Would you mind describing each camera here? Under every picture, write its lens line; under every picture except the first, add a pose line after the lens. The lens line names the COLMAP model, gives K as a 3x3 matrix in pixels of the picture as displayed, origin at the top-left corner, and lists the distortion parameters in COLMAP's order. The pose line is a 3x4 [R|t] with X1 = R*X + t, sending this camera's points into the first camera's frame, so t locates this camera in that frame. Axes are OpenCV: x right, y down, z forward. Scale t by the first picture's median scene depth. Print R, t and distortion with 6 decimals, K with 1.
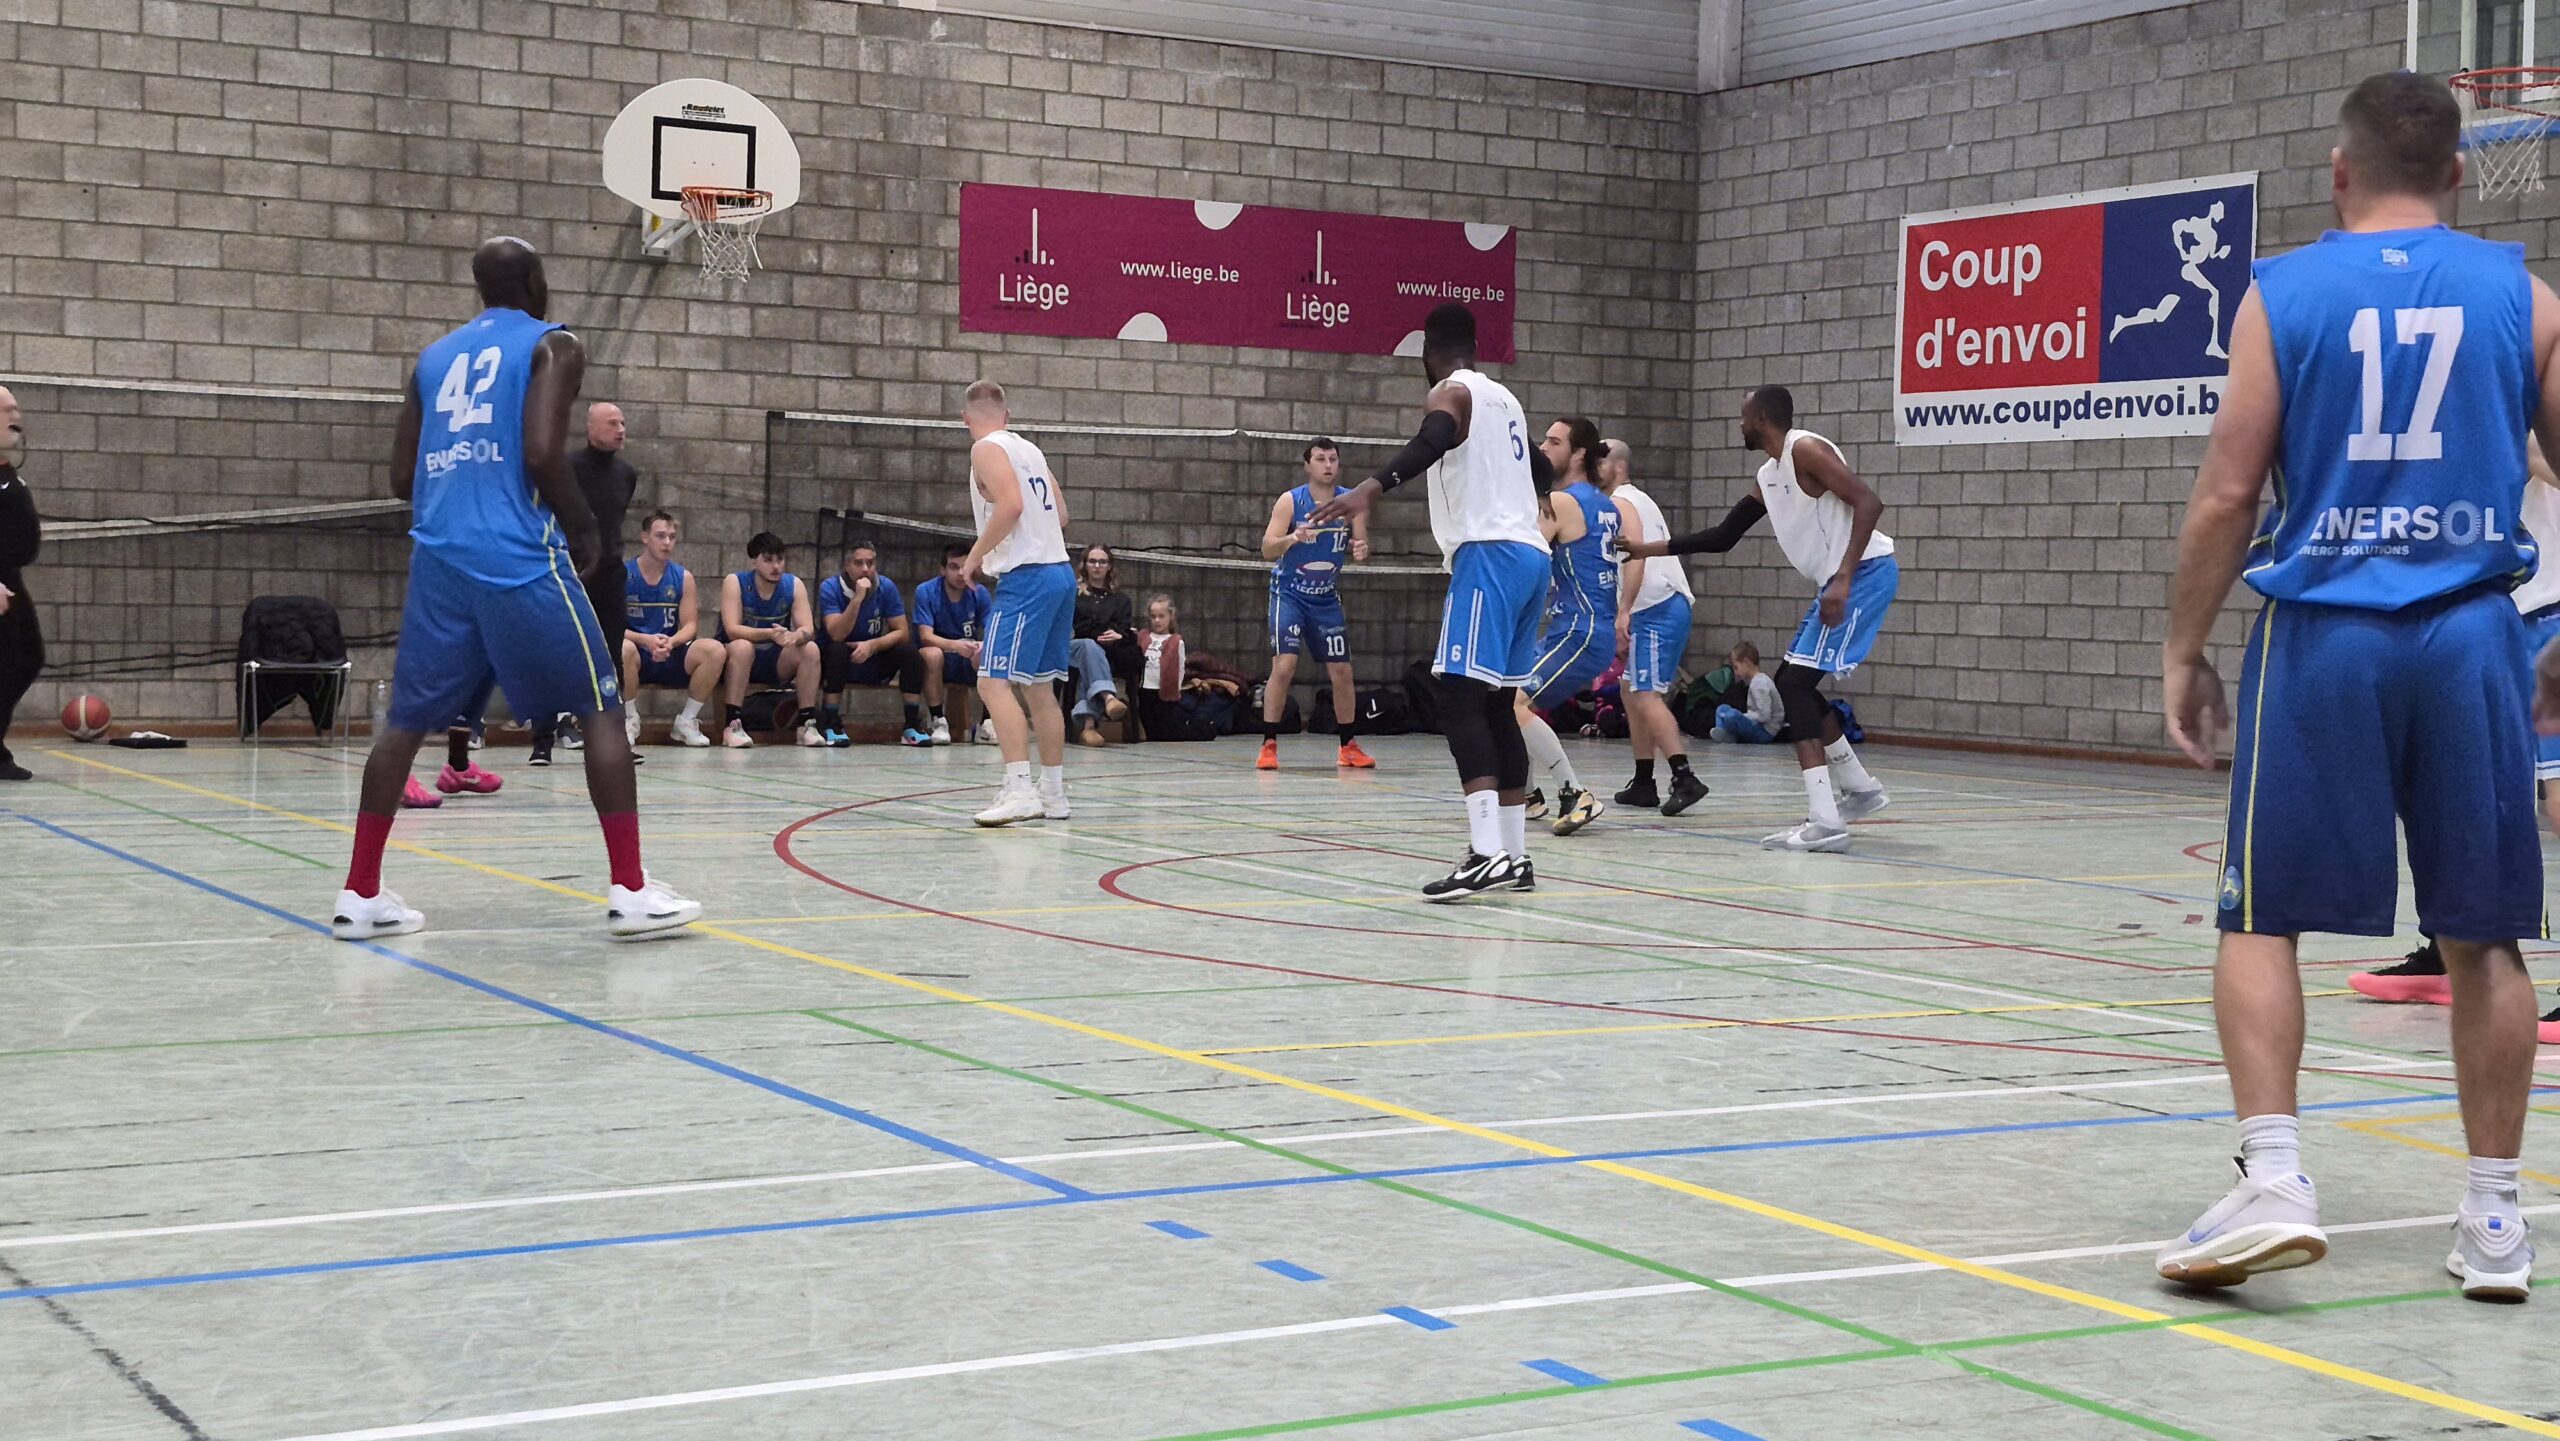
lens RADIAL K [[3444.4, 0, 1370.6], [0, 3444.4, 663.8], [0, 0, 1]] dist [0.095962, 0.000000]
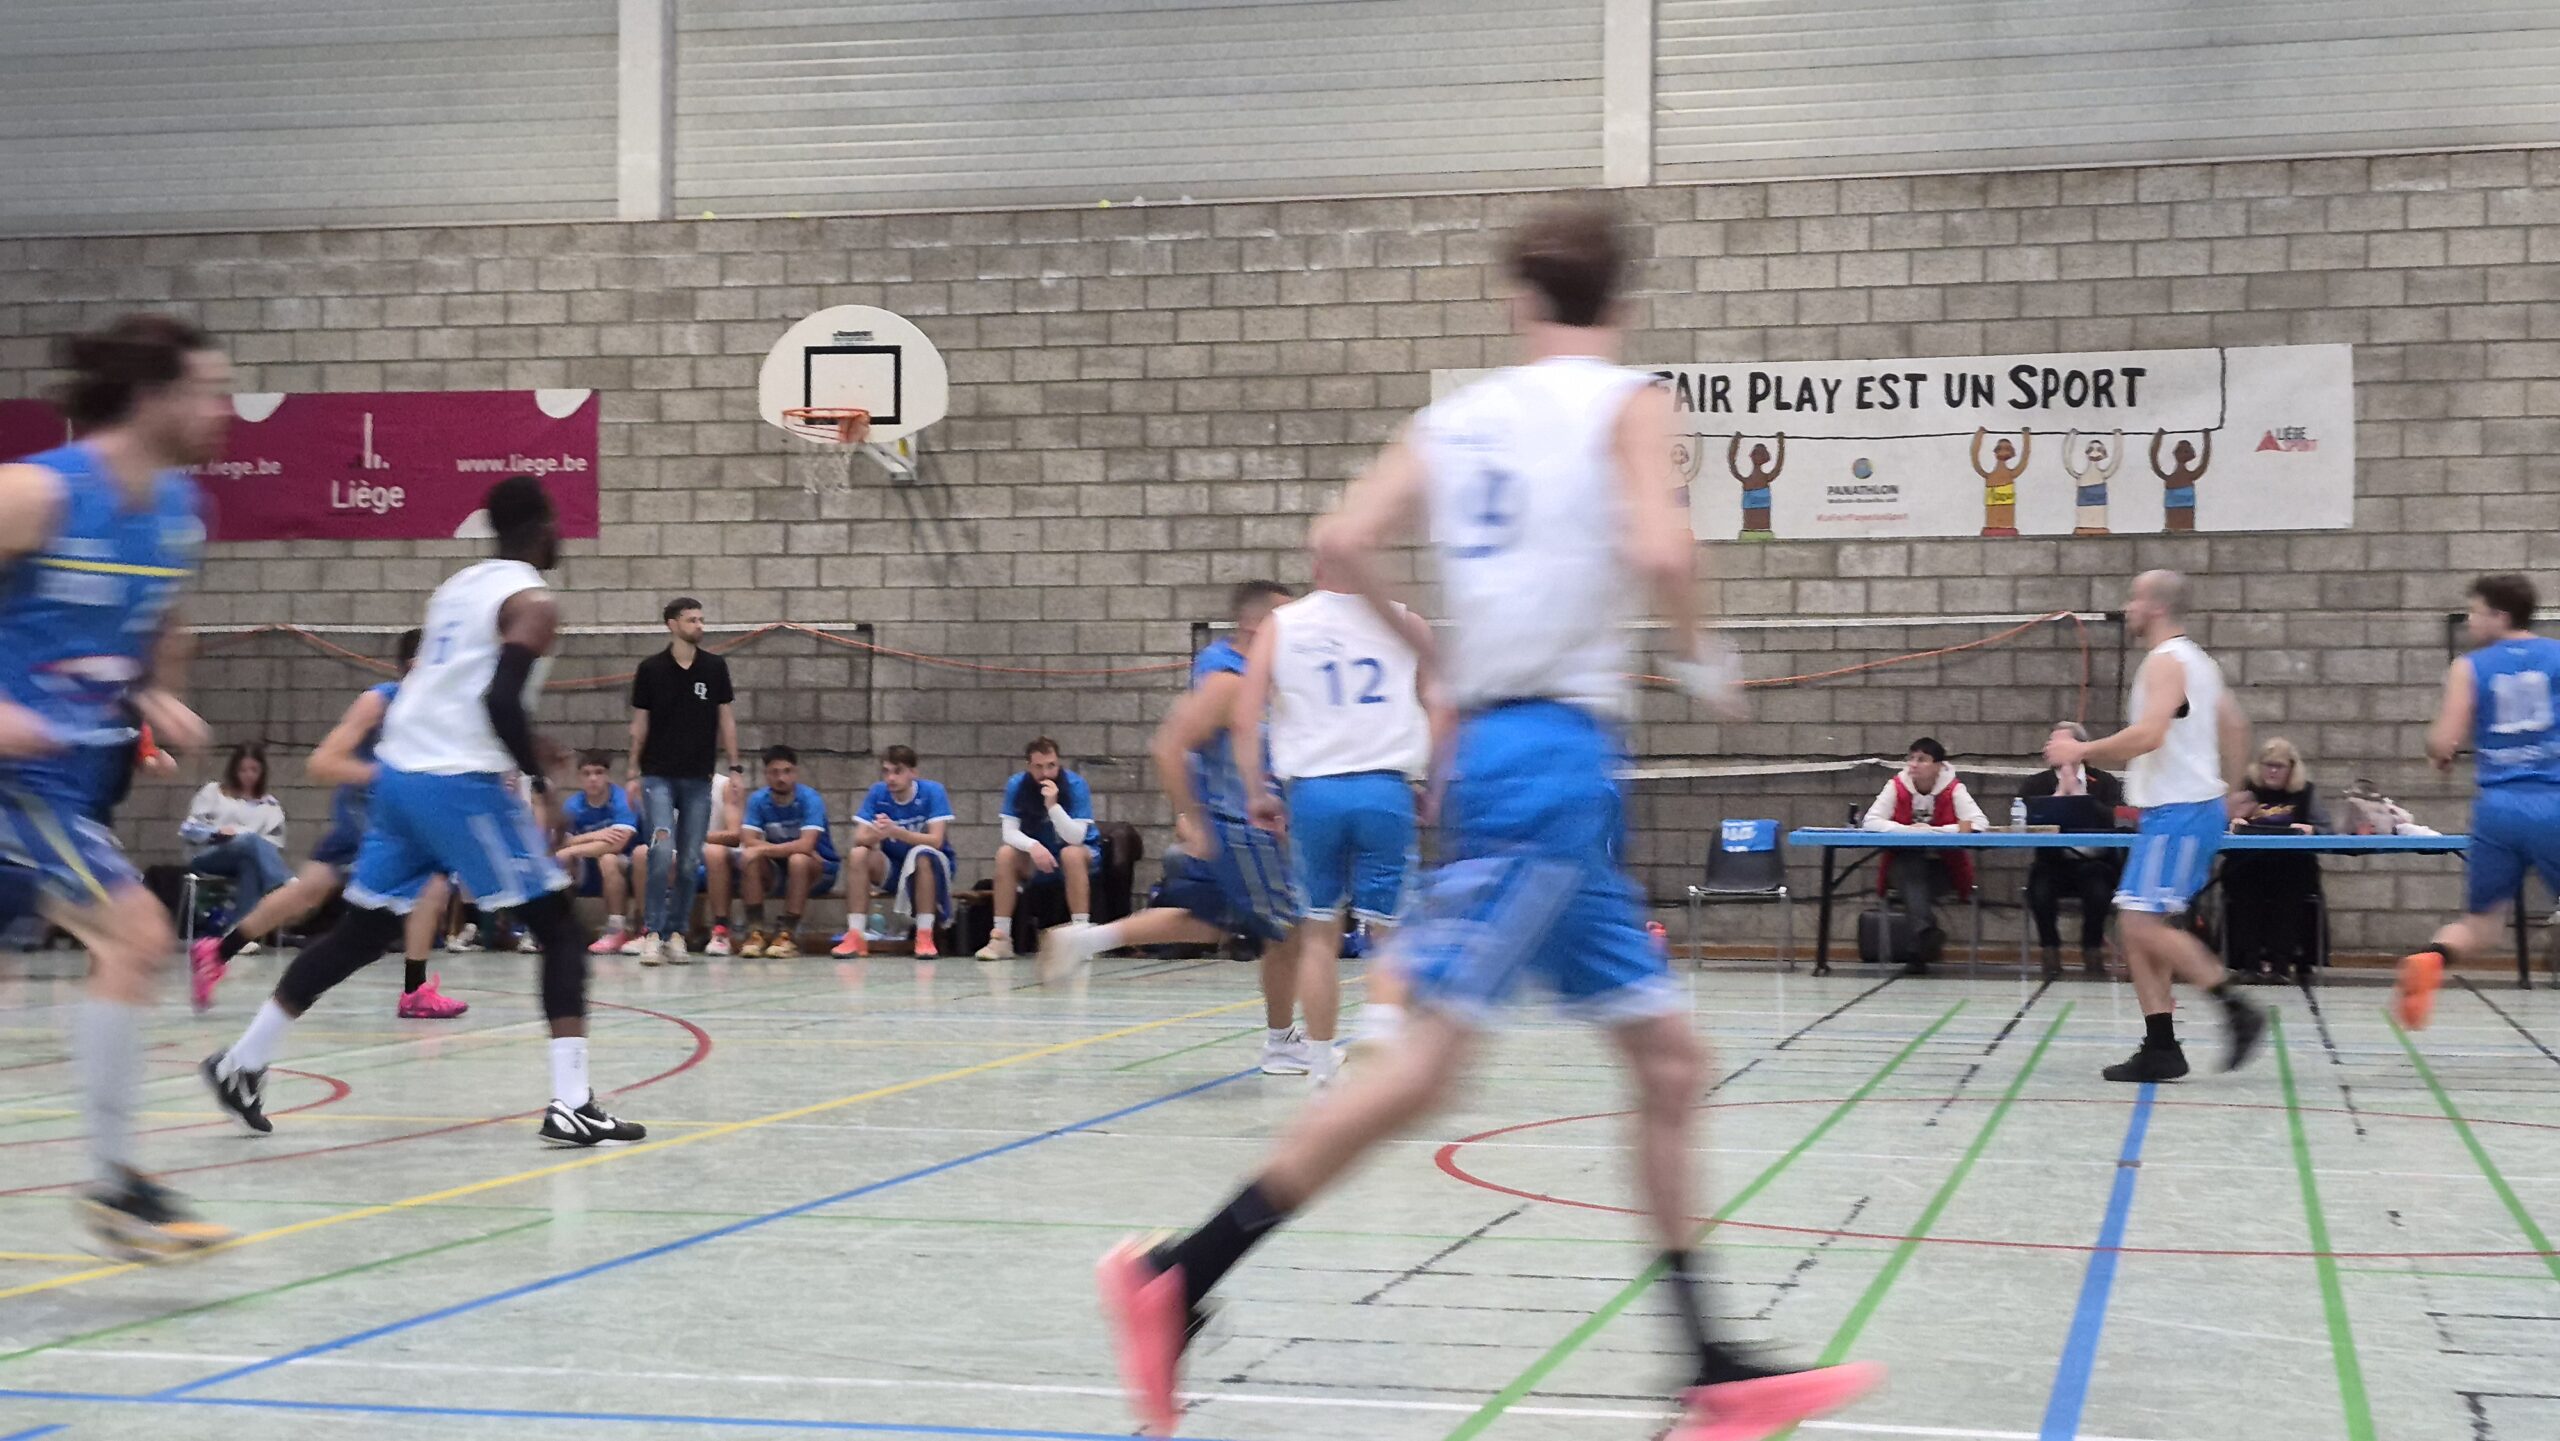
lens RADIAL K [[3444.4, 0, 1369.8], [0, 3444.4, 742.9], [0, 0, 1]] dist [0.095962, 0.000000]
pose [[0.710319, -0.022982, -0.703505, 1.025875], [-0.008855, 0.999096, -0.041579, 0.003337], [0.703824, 0.035764, 0.709473, 0.621199]]
